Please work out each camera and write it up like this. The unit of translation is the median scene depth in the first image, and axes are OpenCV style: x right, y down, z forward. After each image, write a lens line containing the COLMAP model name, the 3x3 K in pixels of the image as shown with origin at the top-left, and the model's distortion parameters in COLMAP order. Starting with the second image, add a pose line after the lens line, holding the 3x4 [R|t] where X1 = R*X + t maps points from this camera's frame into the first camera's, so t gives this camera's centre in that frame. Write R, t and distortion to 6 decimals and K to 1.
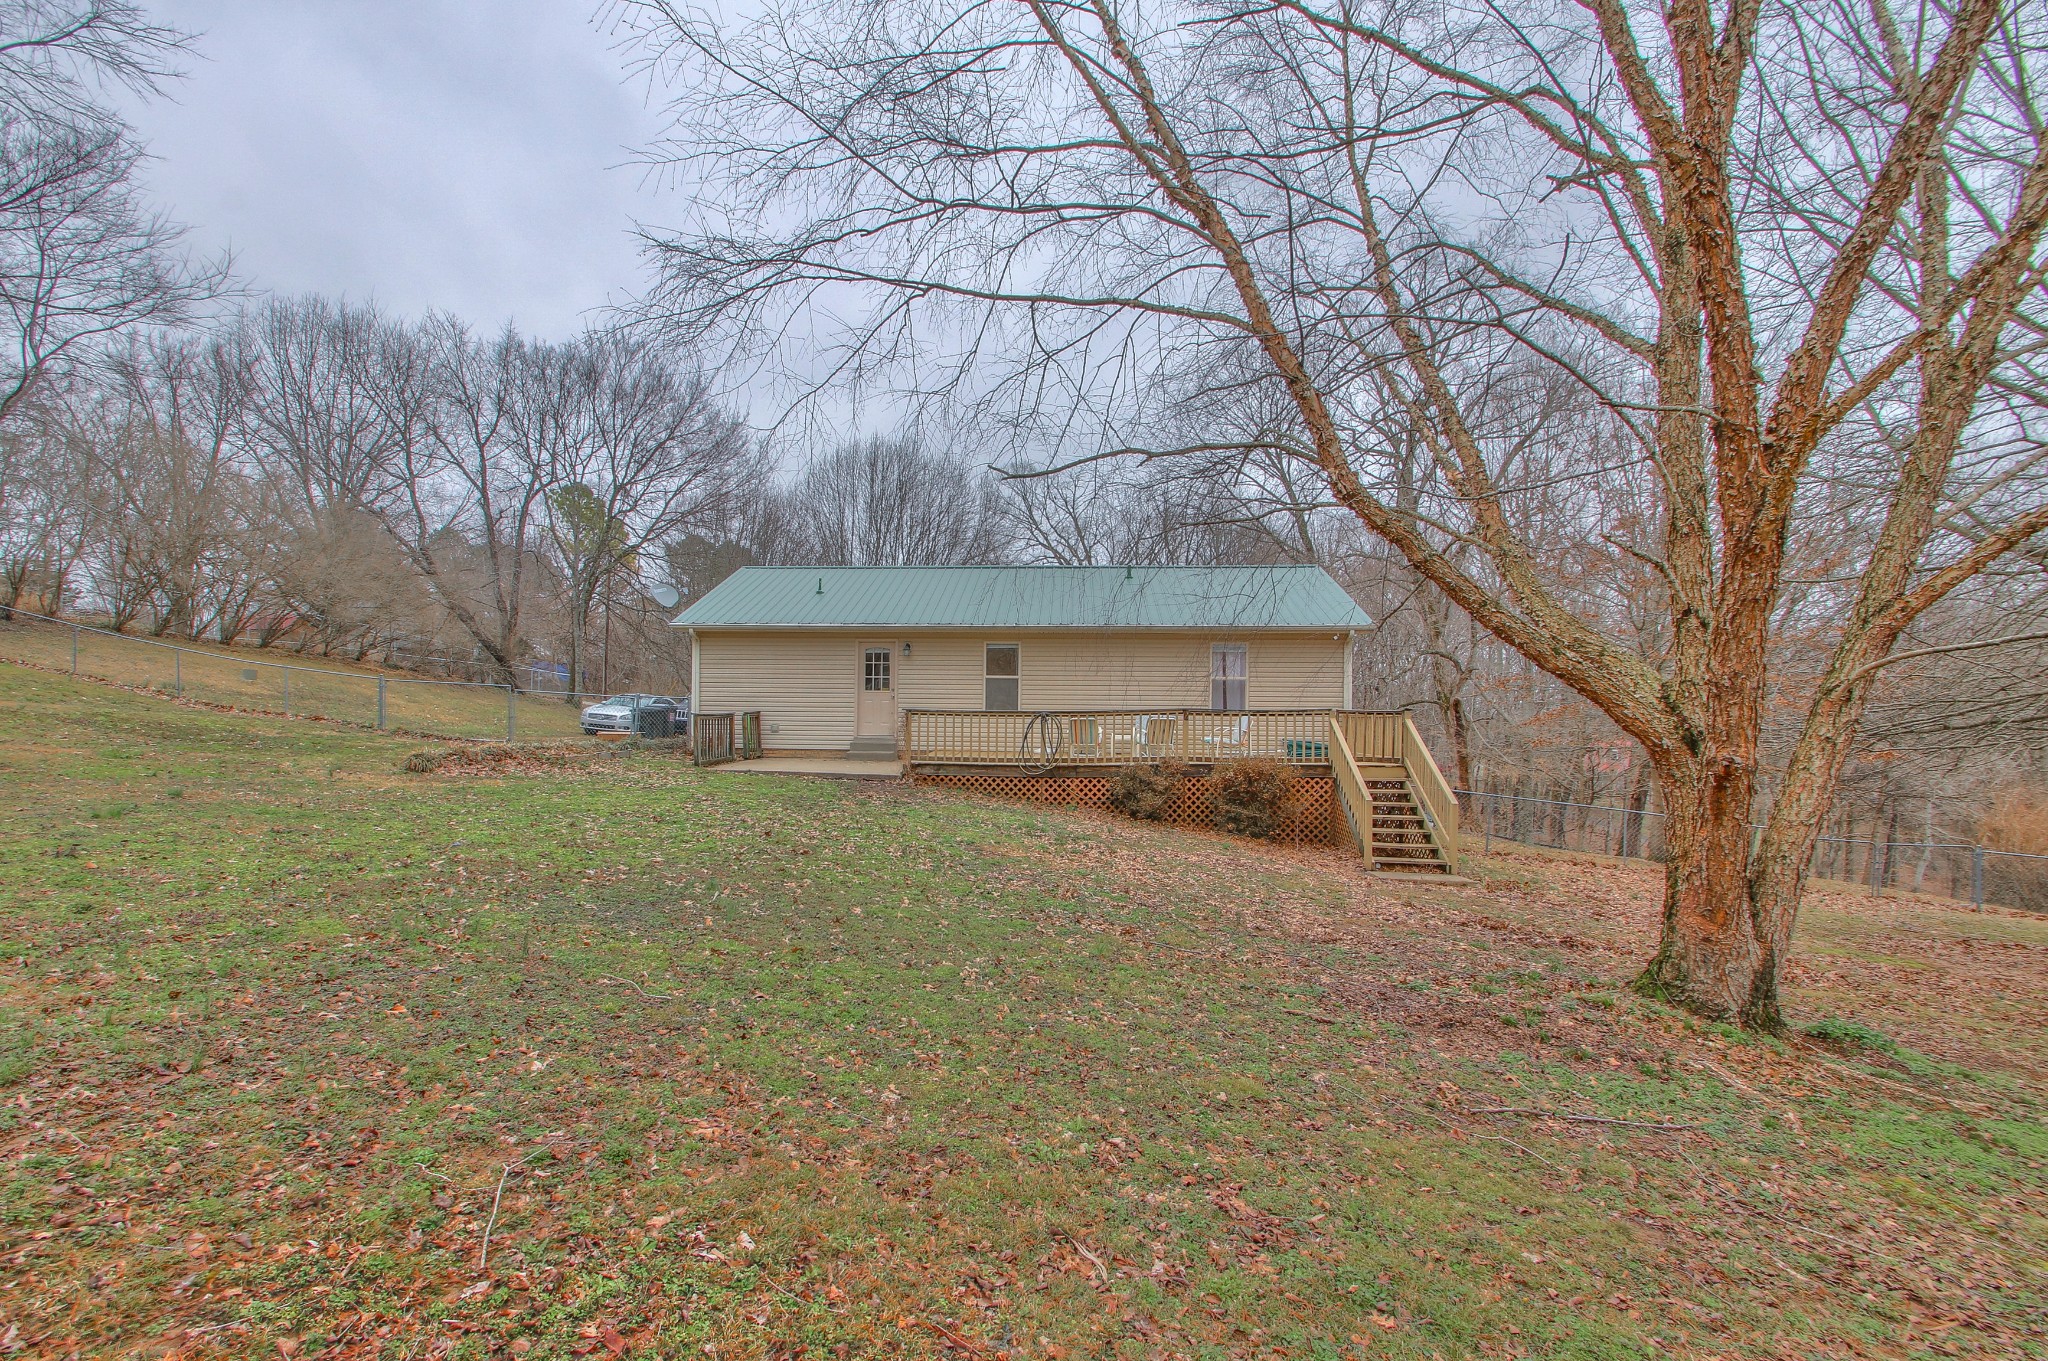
lens RADIAL K [[989.0, 0, 1013.1], [0, 989.0, 721.7], [0, 0, 1]] dist [0.013085, 0.000127]
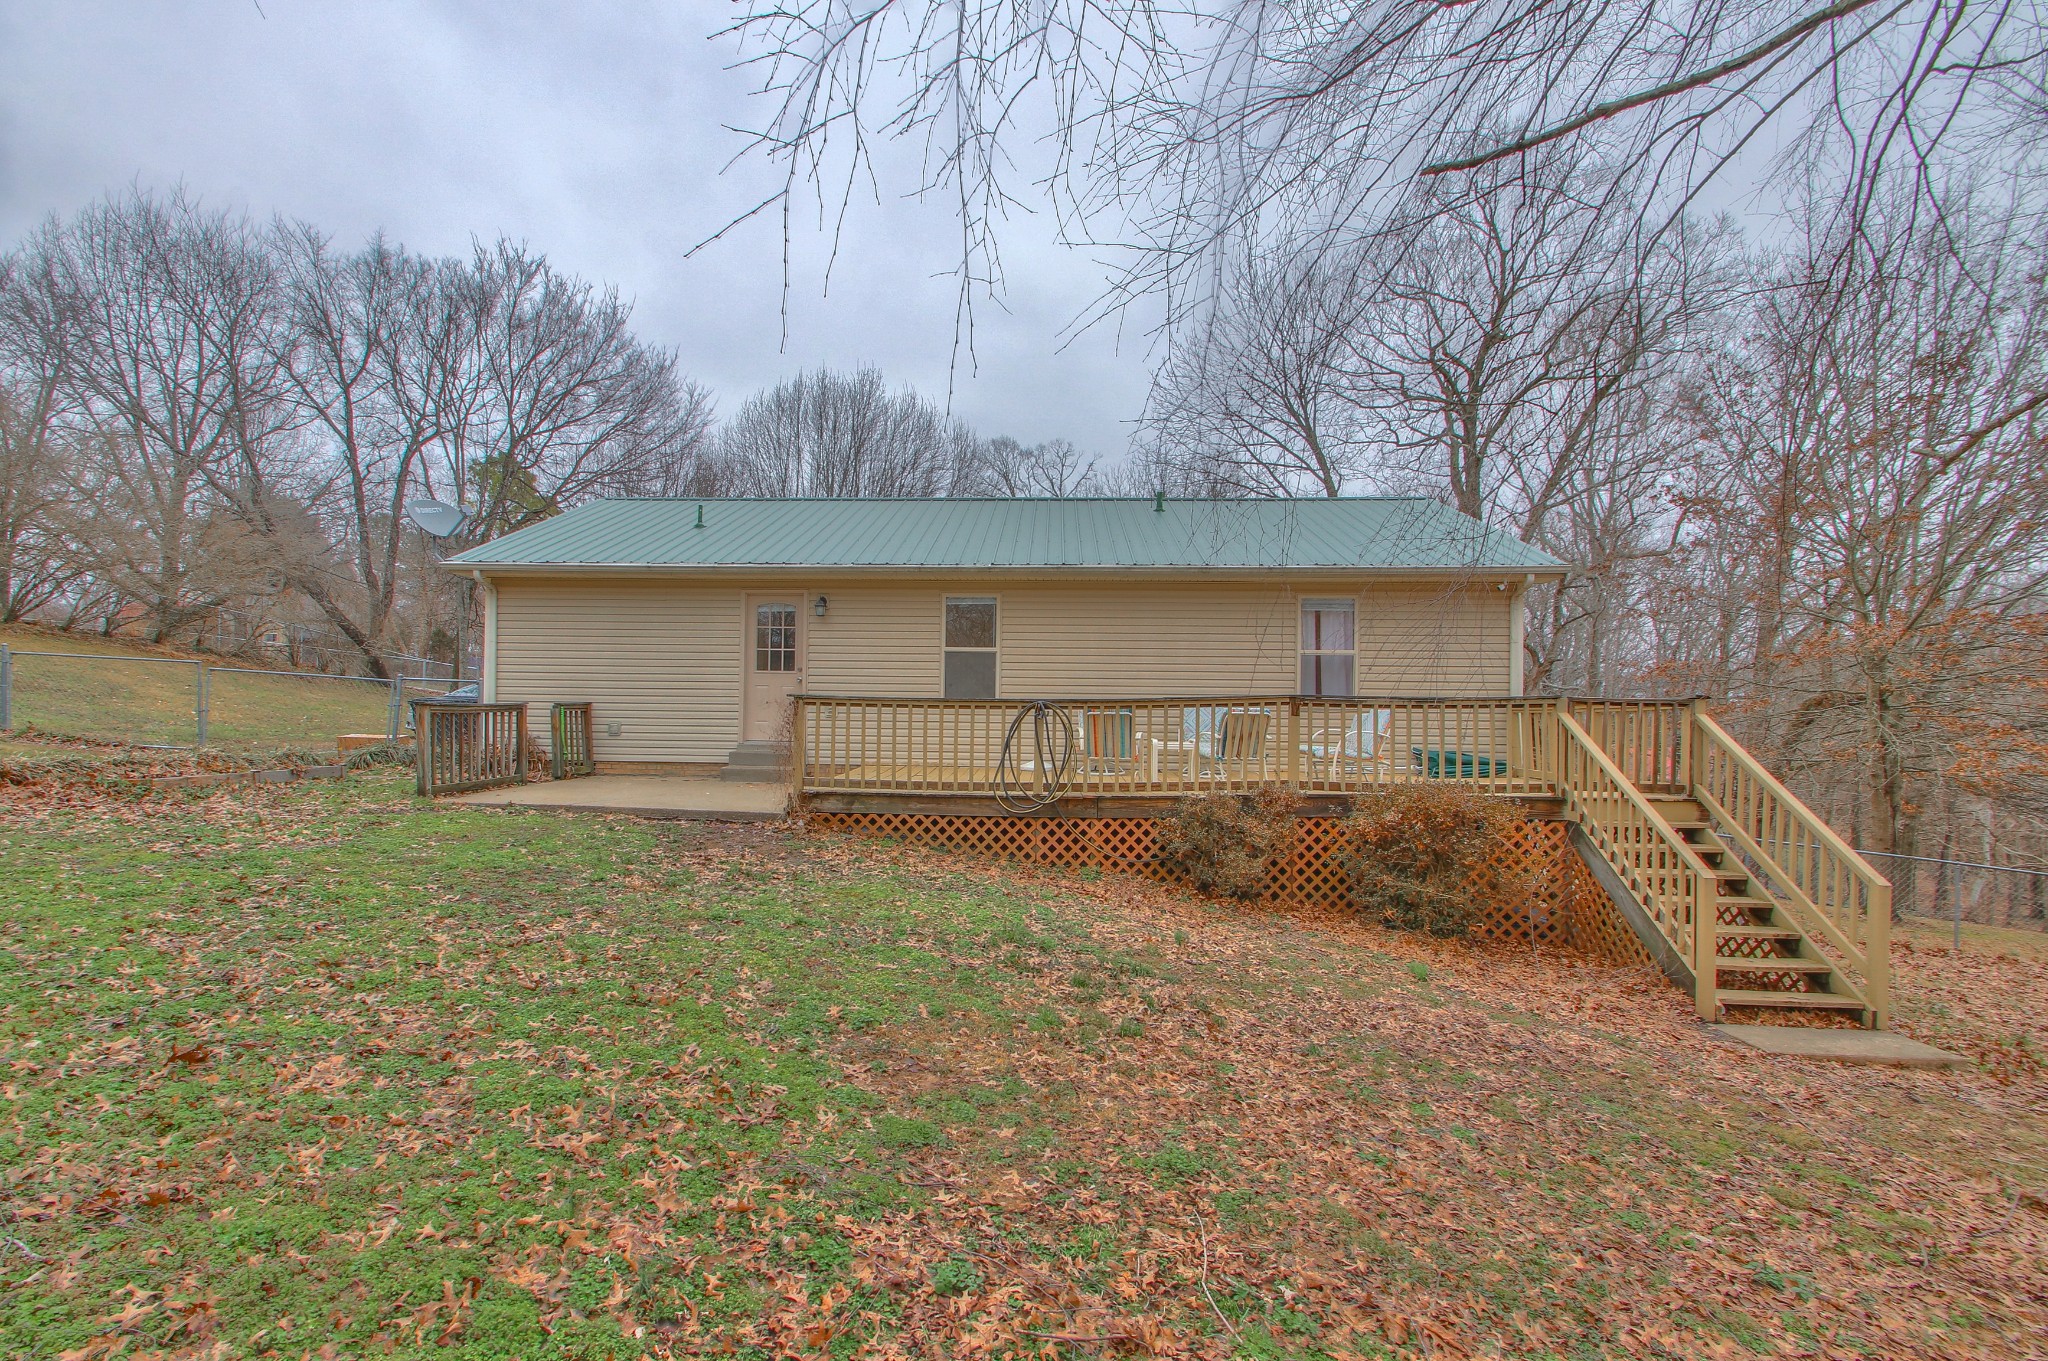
lens RADIAL K [[989.0, 0, 1013.1], [0, 989.0, 721.7], [0, 0, 1]] dist [0.013085, 0.000127]
pose [[0.999821, 0.003169, 0.018658, 0.005124], [-0.003089, 0.999986, -0.004314, 0.004287], [-0.018671, 0.004255, 0.999817, 0.408952]]
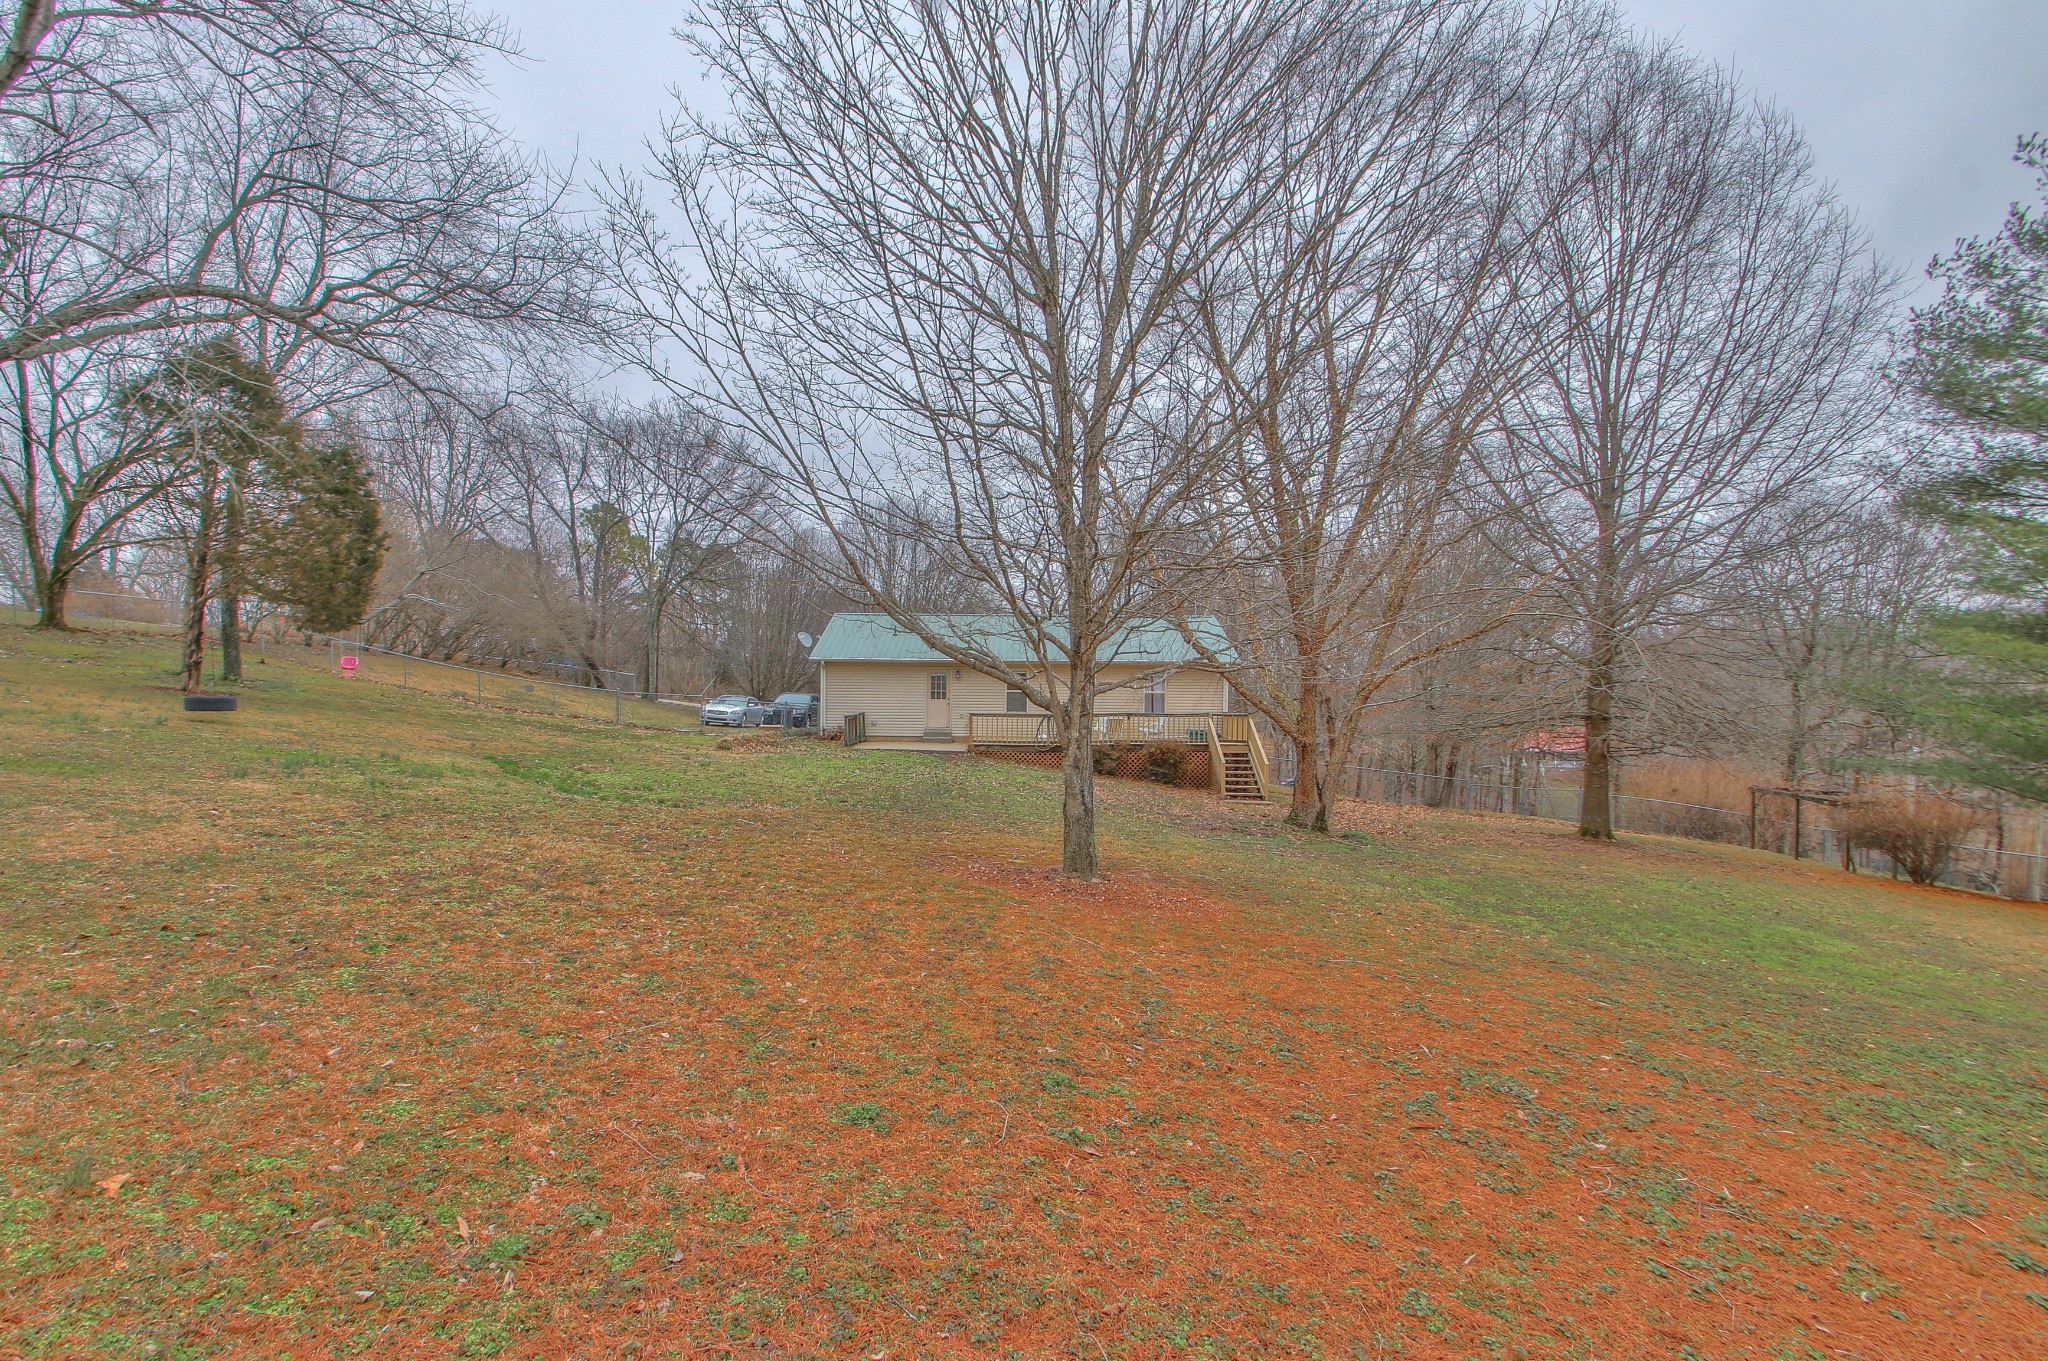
lens RADIAL K [[949.8, 0, 1009.2], [0, 949.8, 706.4], [0, 0, 1]] dist [0.000003, -0.009661]
pose [[0.998986, -0.000391, 0.045018, -0.107371], [0.000395, 1.000000, -0.000085, -0.023217], [-0.045018, 0.000103, 0.998986, -0.638356]]
